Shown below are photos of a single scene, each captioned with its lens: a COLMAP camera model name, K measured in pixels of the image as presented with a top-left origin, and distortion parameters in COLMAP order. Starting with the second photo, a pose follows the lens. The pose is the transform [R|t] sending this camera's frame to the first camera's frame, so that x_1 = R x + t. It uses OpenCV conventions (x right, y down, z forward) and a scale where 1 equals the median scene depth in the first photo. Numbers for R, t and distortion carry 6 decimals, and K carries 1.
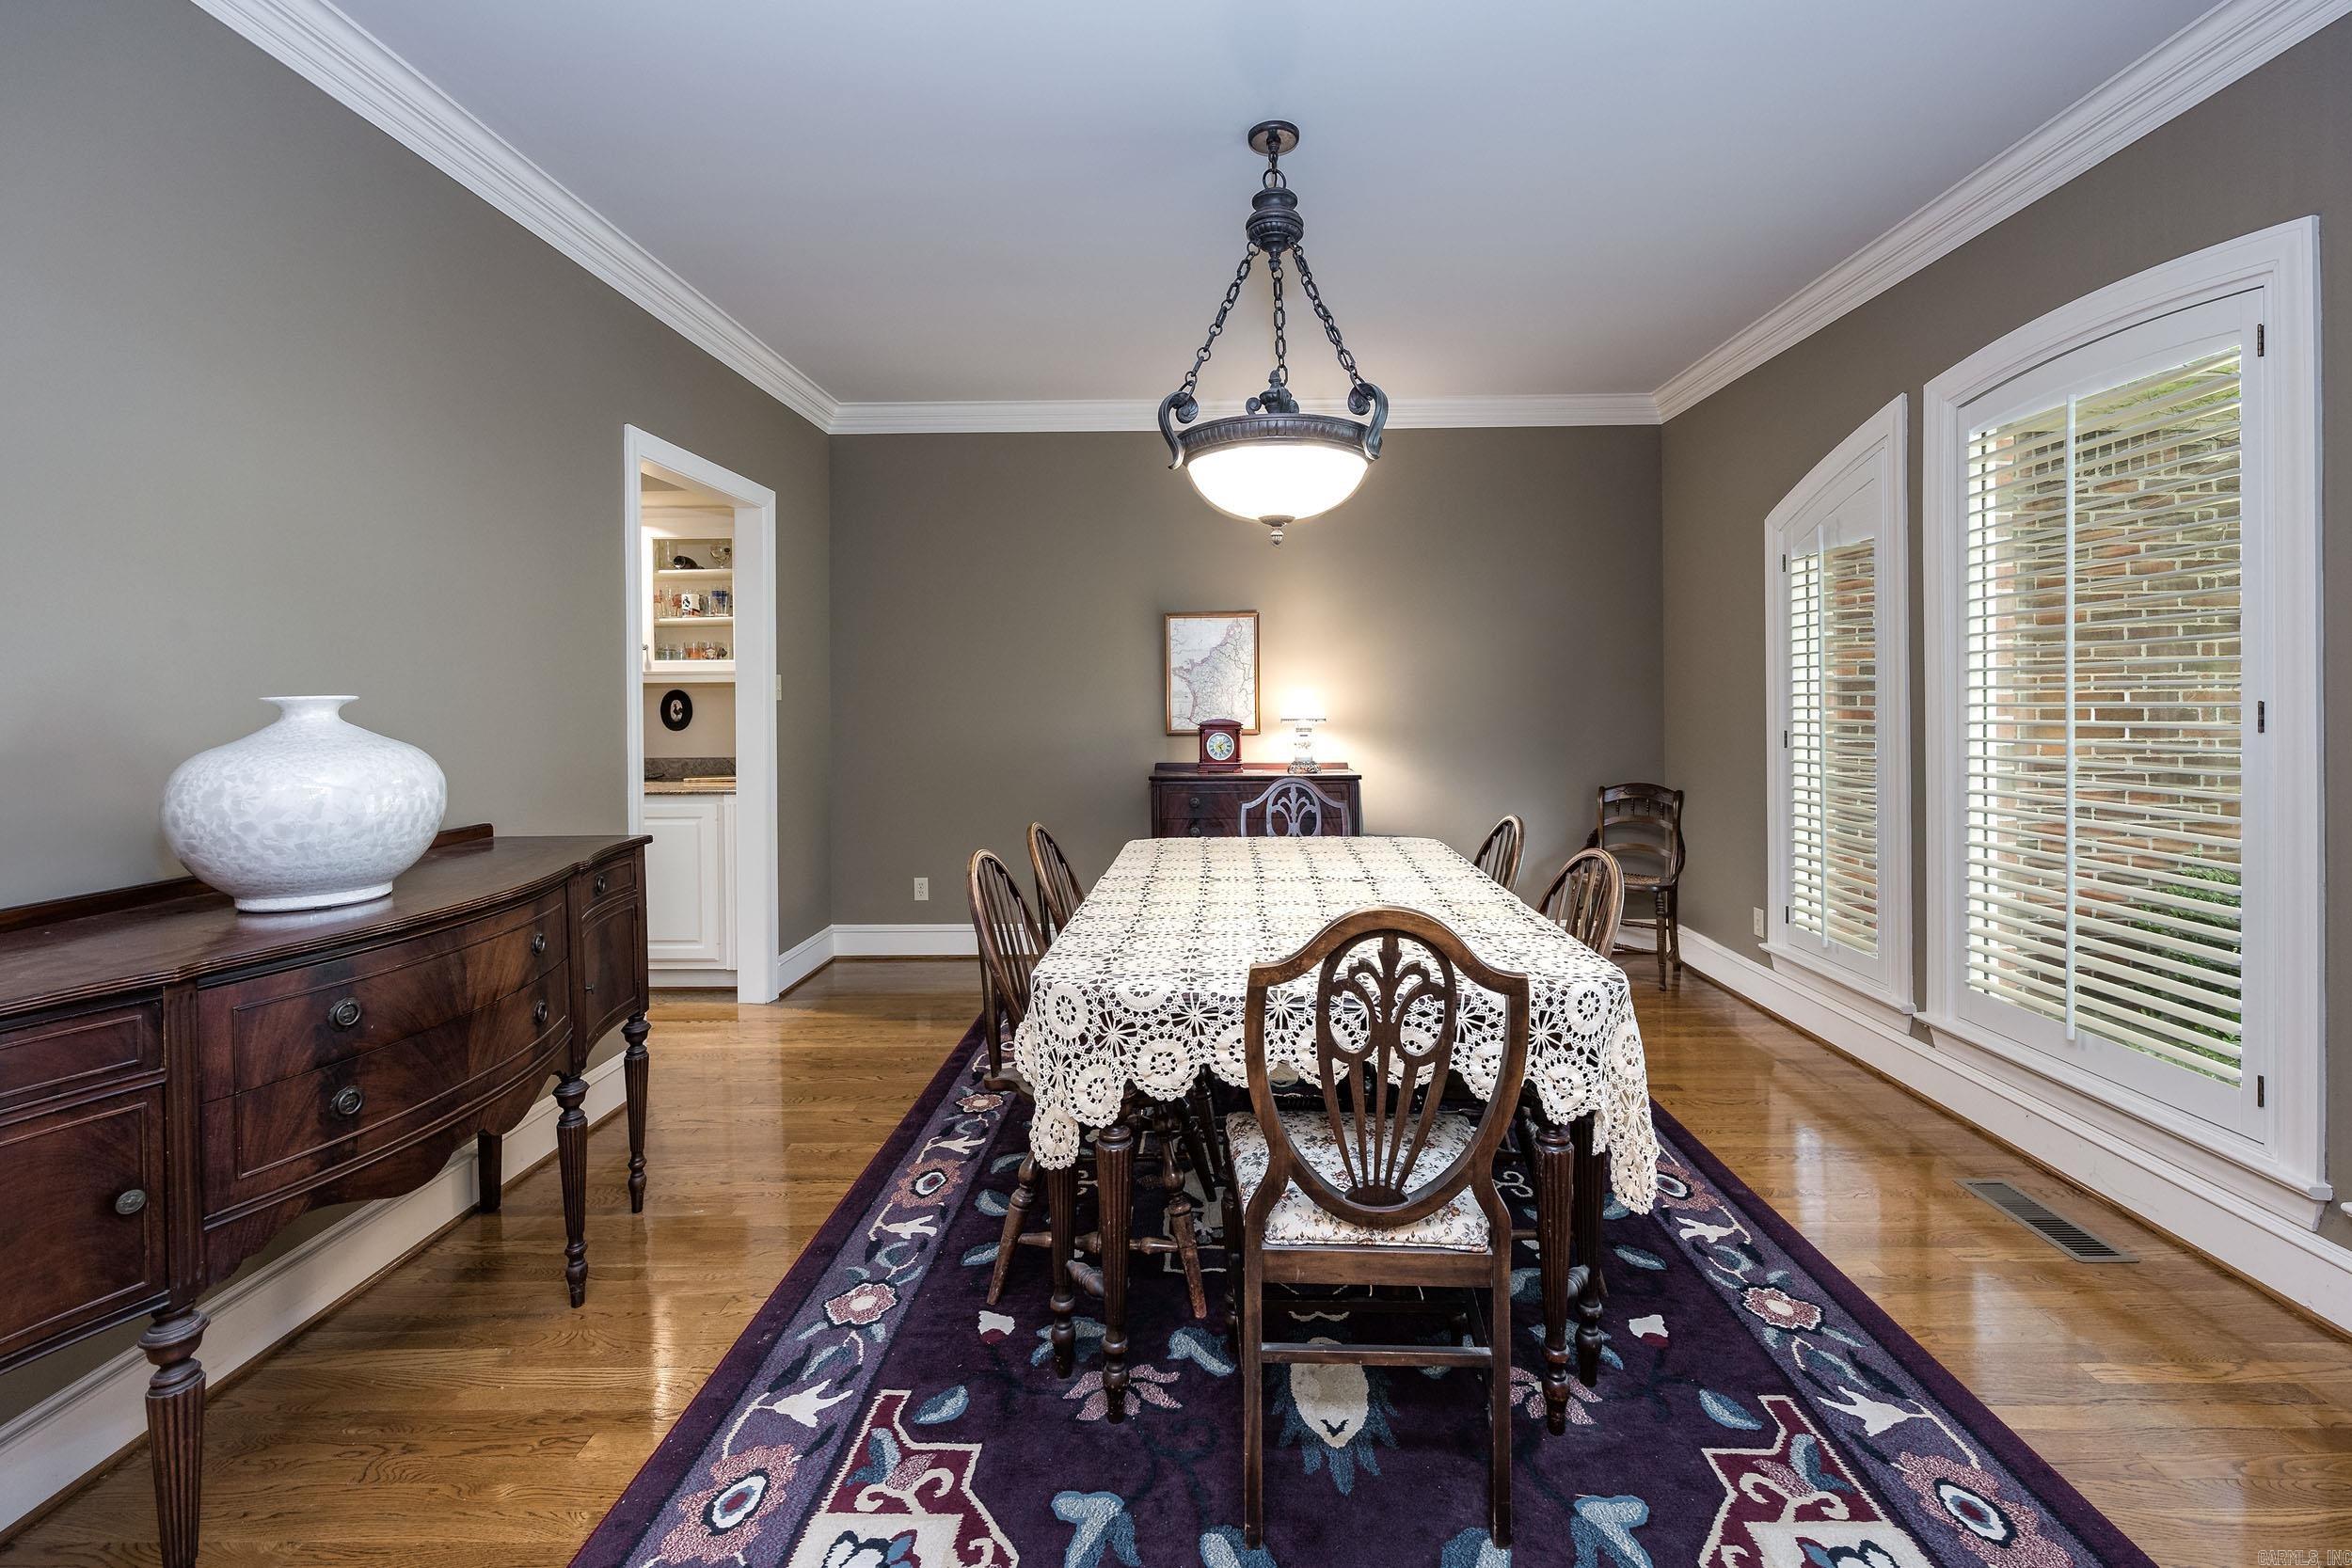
lens RADIAL K [[1007.3, 0, 1186.0], [0, 1007.3, 698.2], [0, 0, 1]] dist [-0.000626, 0.000077]
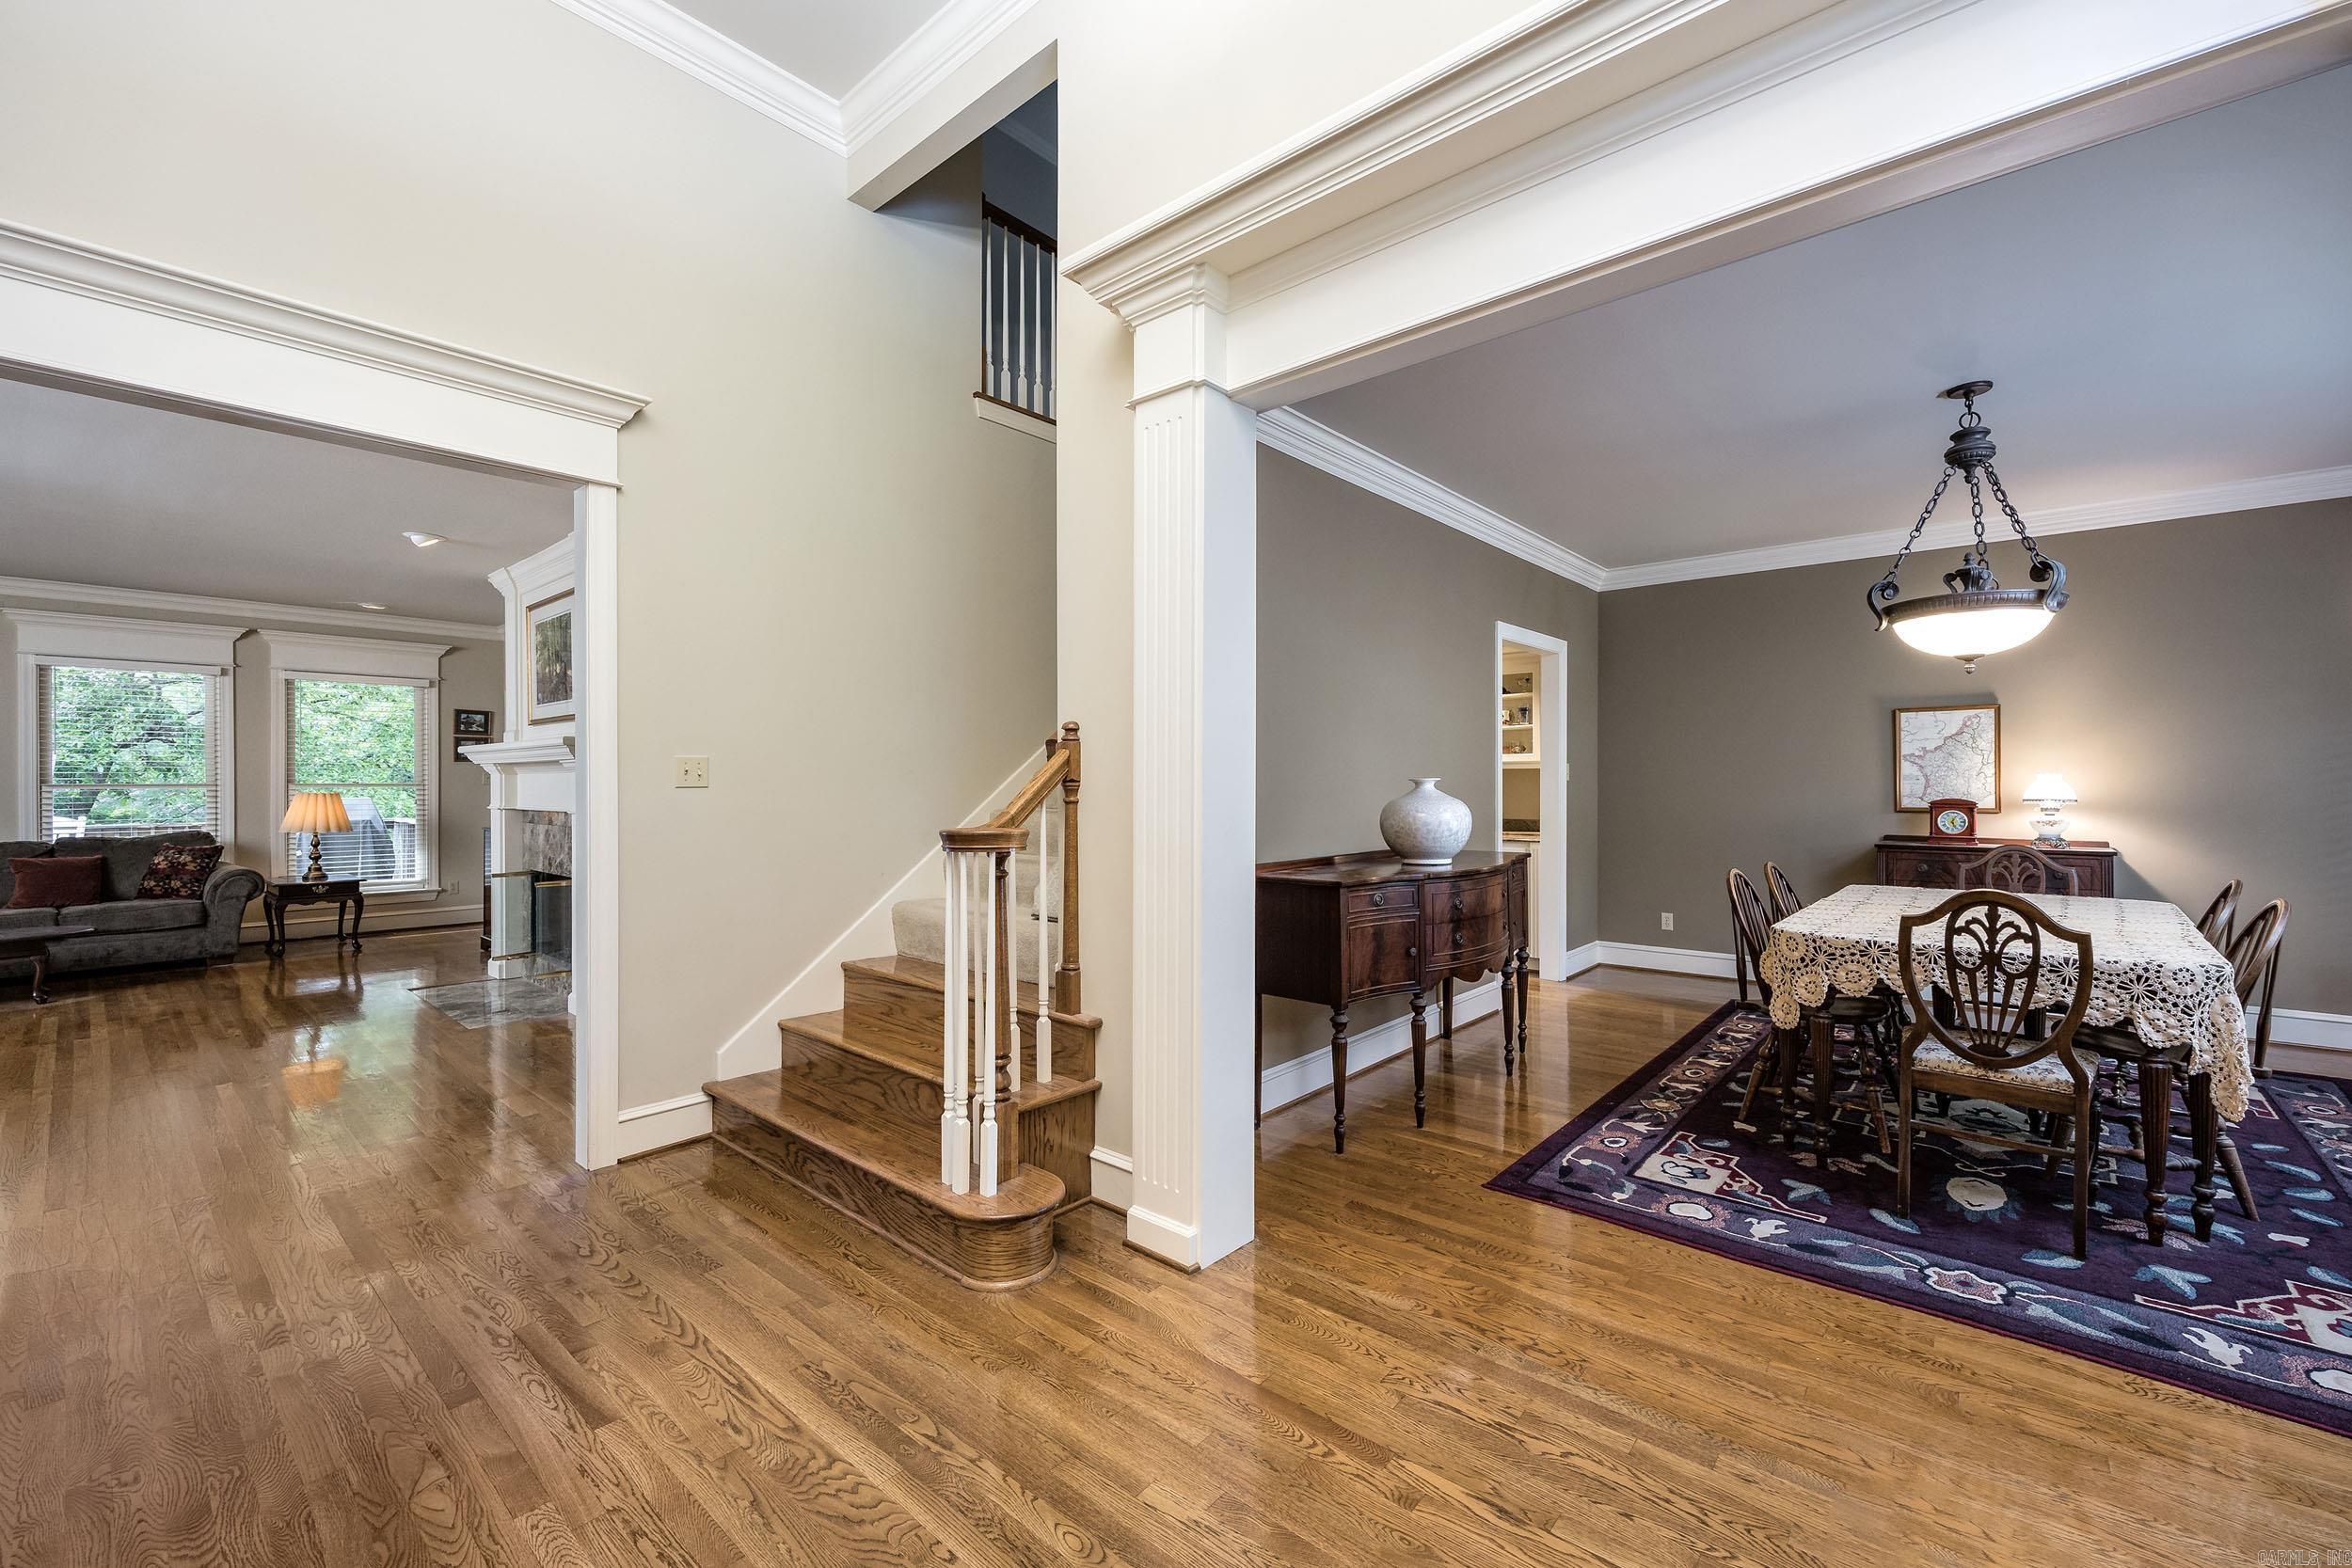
lens RADIAL K [[966.3, 0, 1168.2], [0, 966.3, 789.1], [0, 0, 1]] dist [-0.003820, 0.000351]
pose [[0.766901, 0.009360, -0.641697, 0.139391], [-0.002618, 0.999931, 0.011456, -0.000944], [0.641760, -0.007105, 0.766872, -1.116338]]
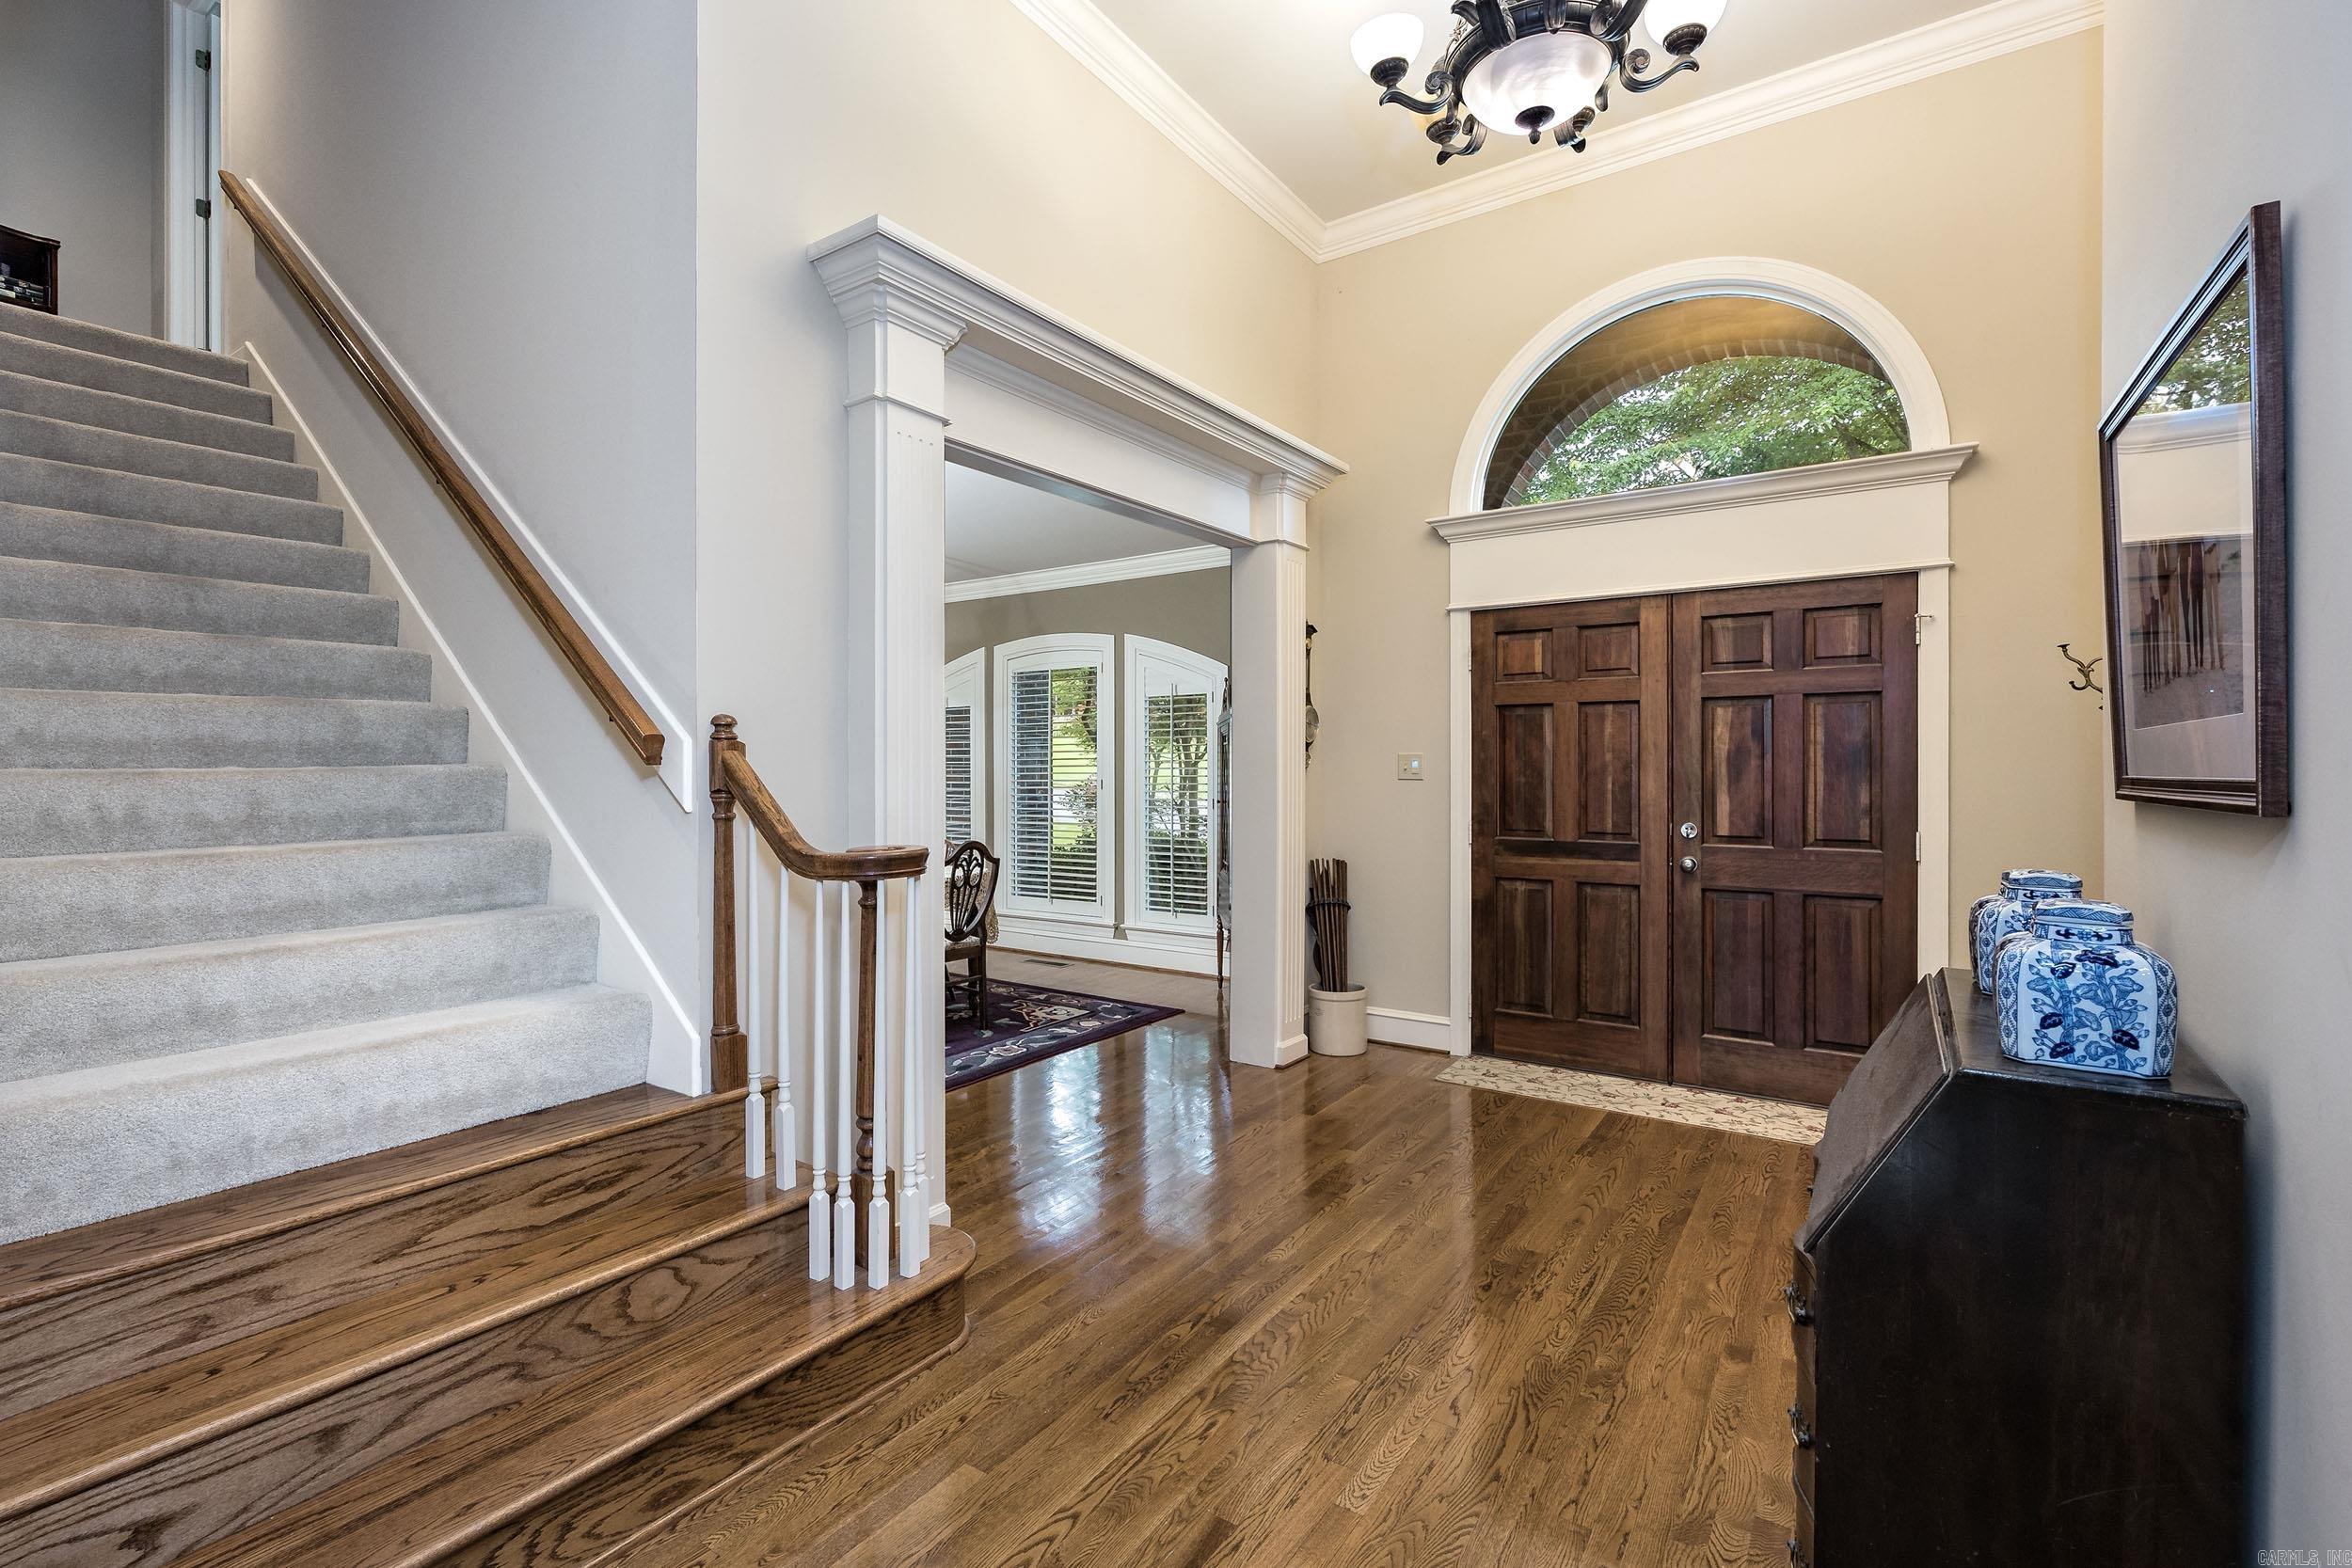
lens RADIAL K [[1039.6, 0, 1176.0], [0, 1039.6, 784.0], [0, 0, 1]] dist [-0.000958, -0.000045]
pose [[0.544265, -0.008512, 0.838870, -1.916224], [-0.003046, 0.999922, 0.012123, -0.026998], [-0.838908, -0.009153, 0.544196, -1.216576]]
